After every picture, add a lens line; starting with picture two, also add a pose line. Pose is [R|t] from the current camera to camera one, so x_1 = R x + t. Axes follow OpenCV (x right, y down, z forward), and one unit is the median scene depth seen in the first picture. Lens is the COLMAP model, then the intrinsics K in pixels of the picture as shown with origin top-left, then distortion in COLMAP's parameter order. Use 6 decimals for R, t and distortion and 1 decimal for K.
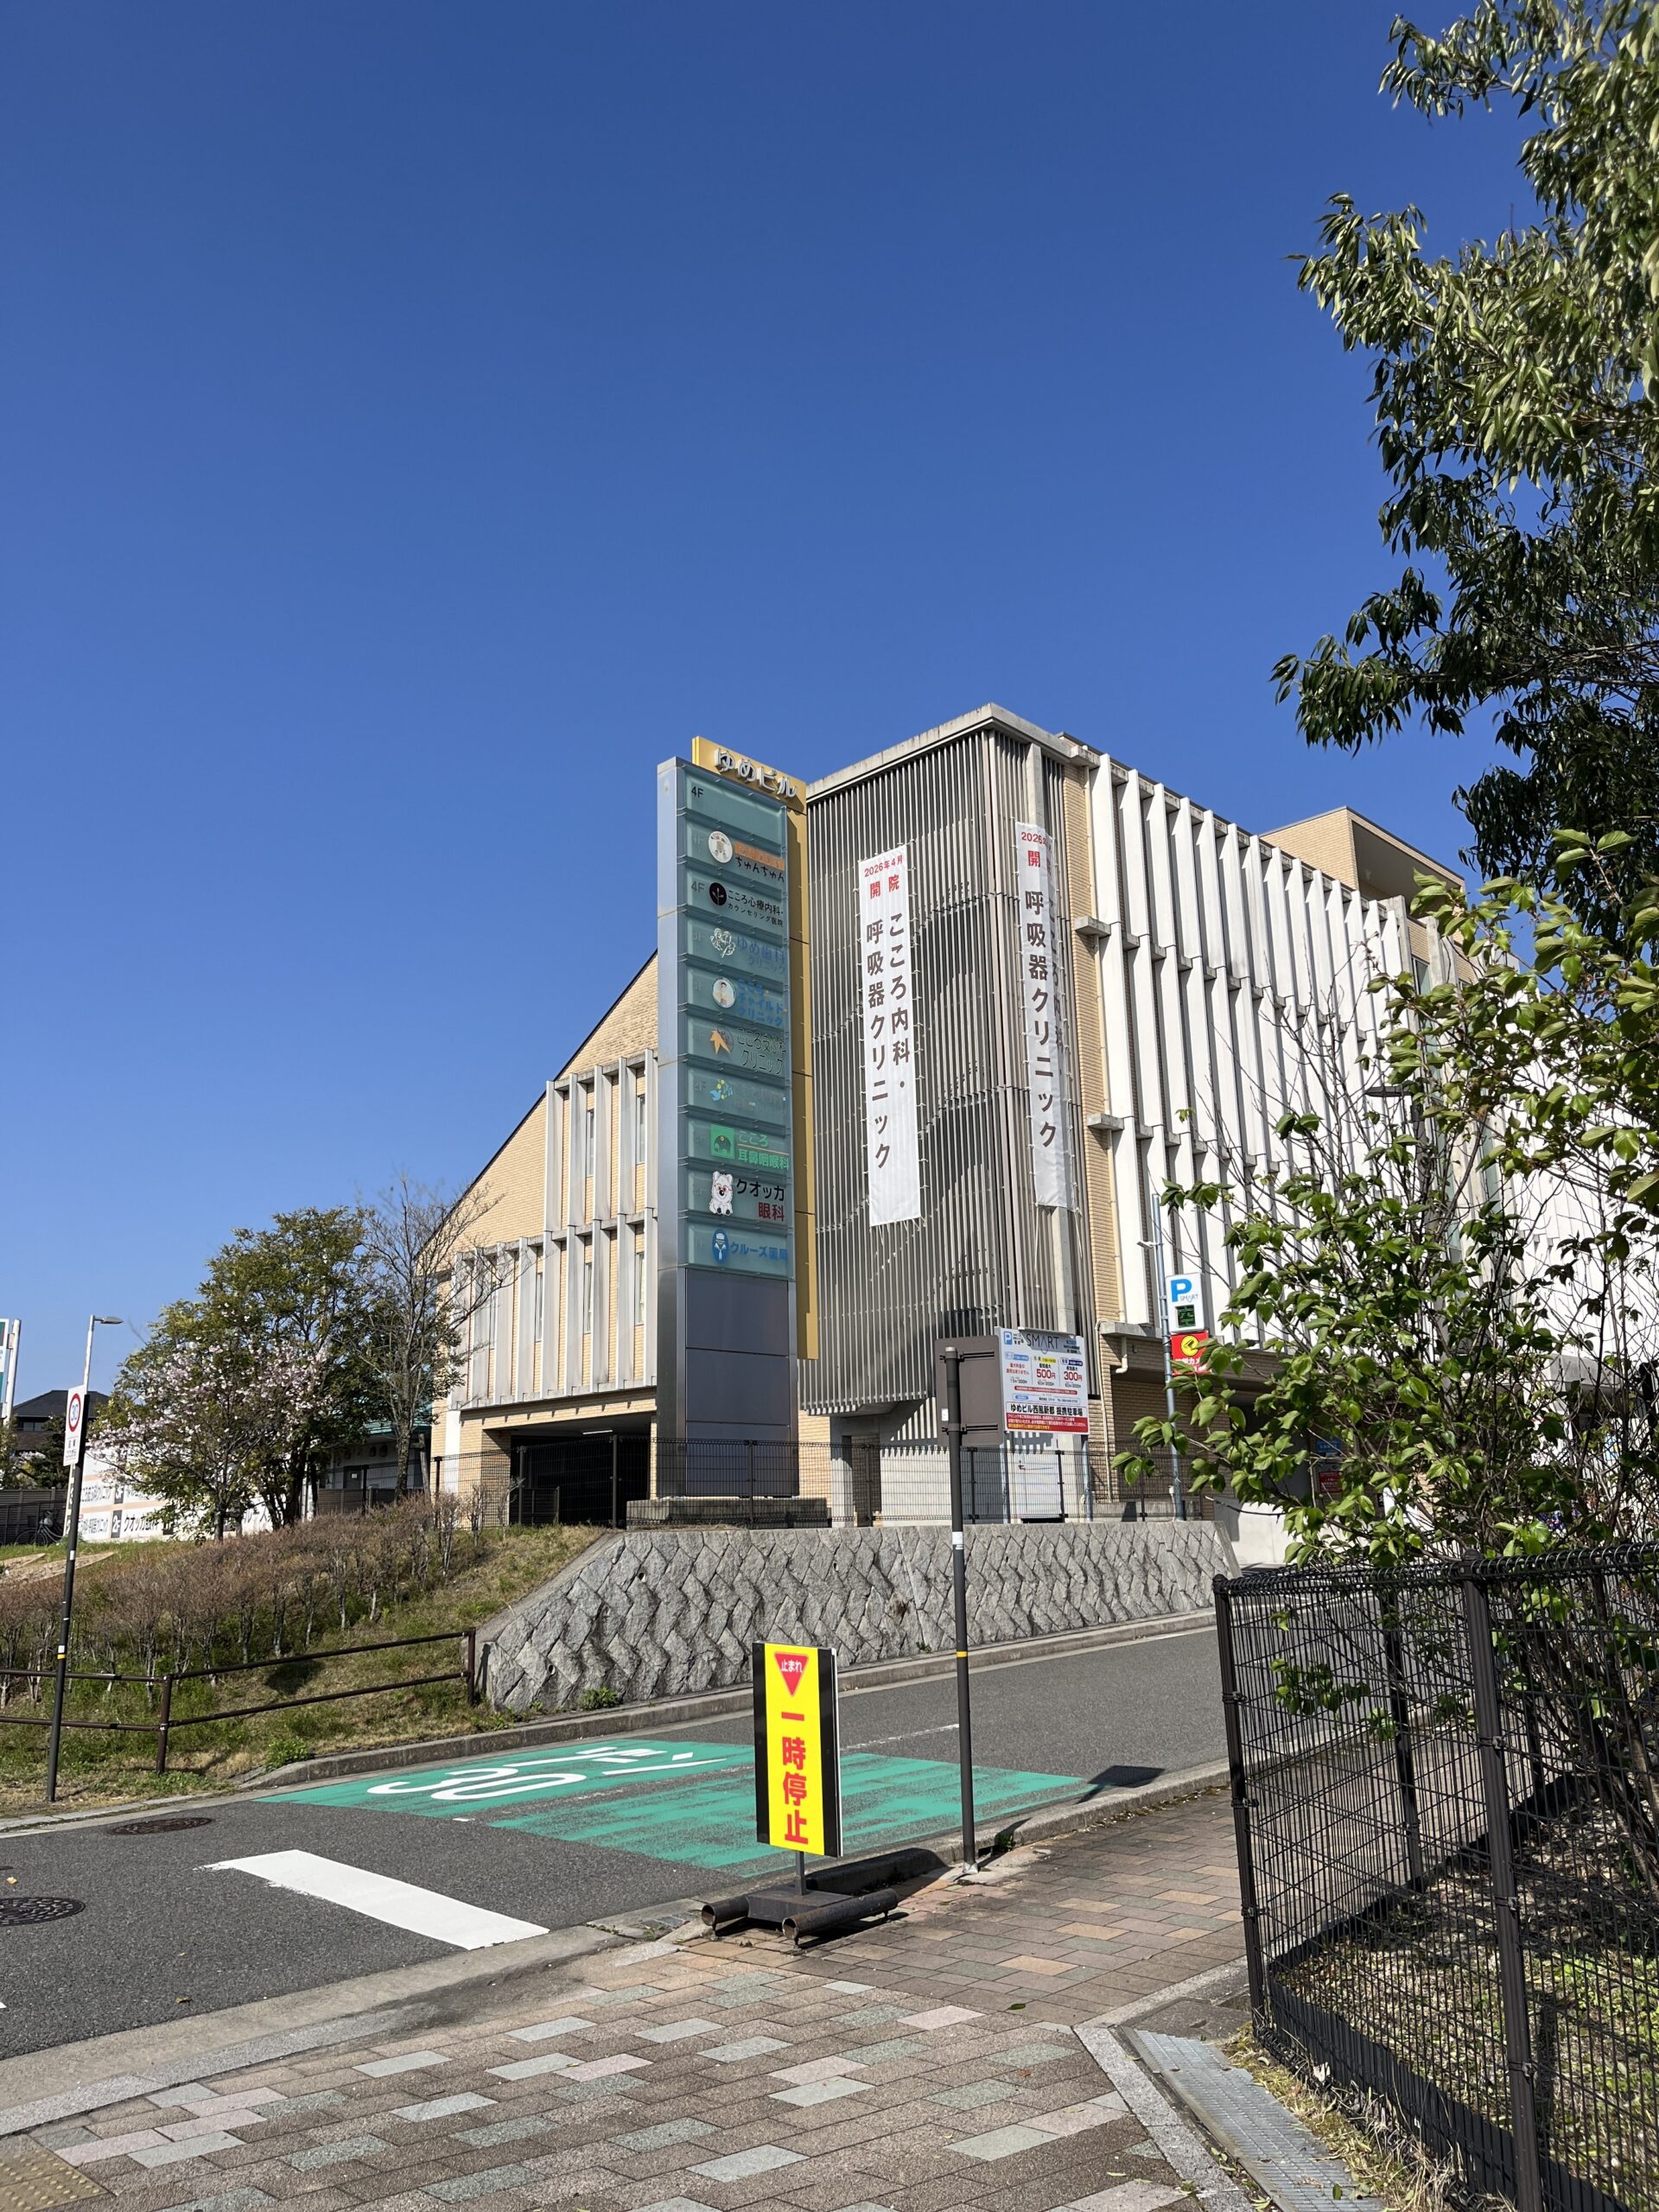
lens RADIAL K [[1665.4, 0, 837.5], [0, 1665.4, 1111.6], [0, 0, 1]] dist [-0.000049, -0.018408]
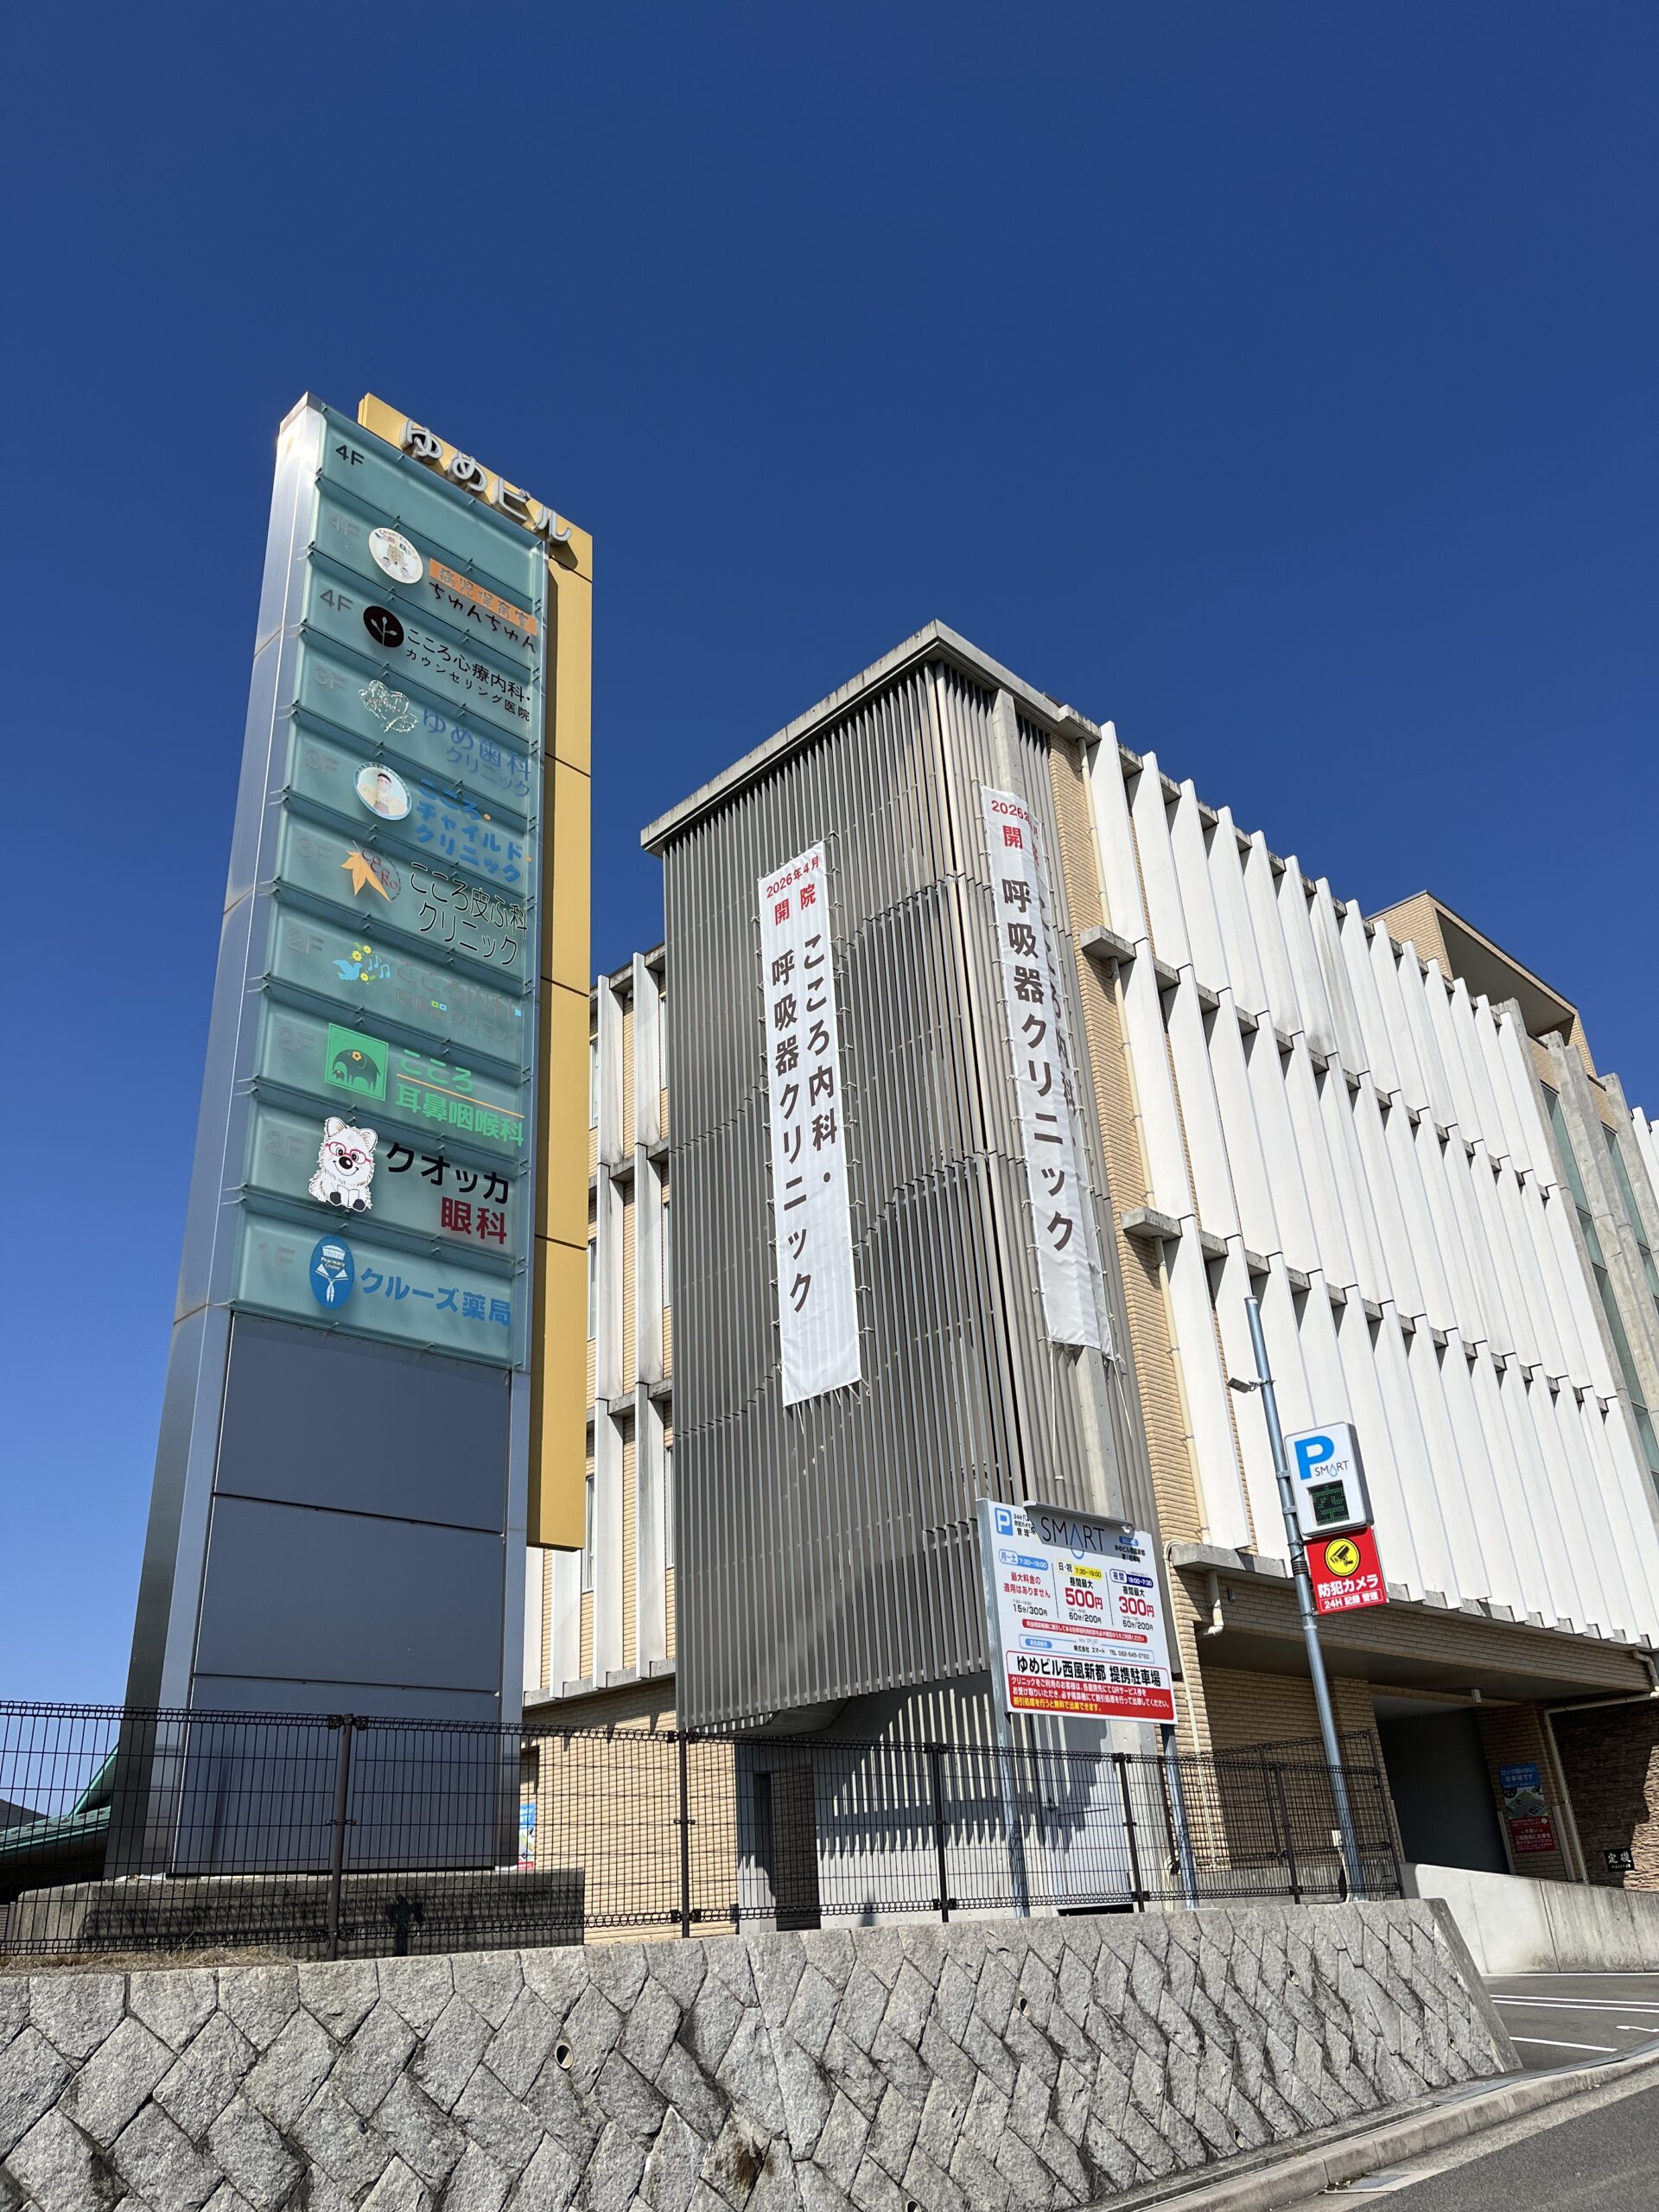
lens RADIAL K [[1665.4, 0, 821.6], [0, 1665.4, 1097.5], [0, 0, 1]] dist [-0.000049, -0.018408]
pose [[0.999059, -0.041421, -0.012876, 0.058031], [0.037638, 0.975375, -0.217318, 0.115602], [0.021561, 0.216629, 0.976016, 0.467431]]
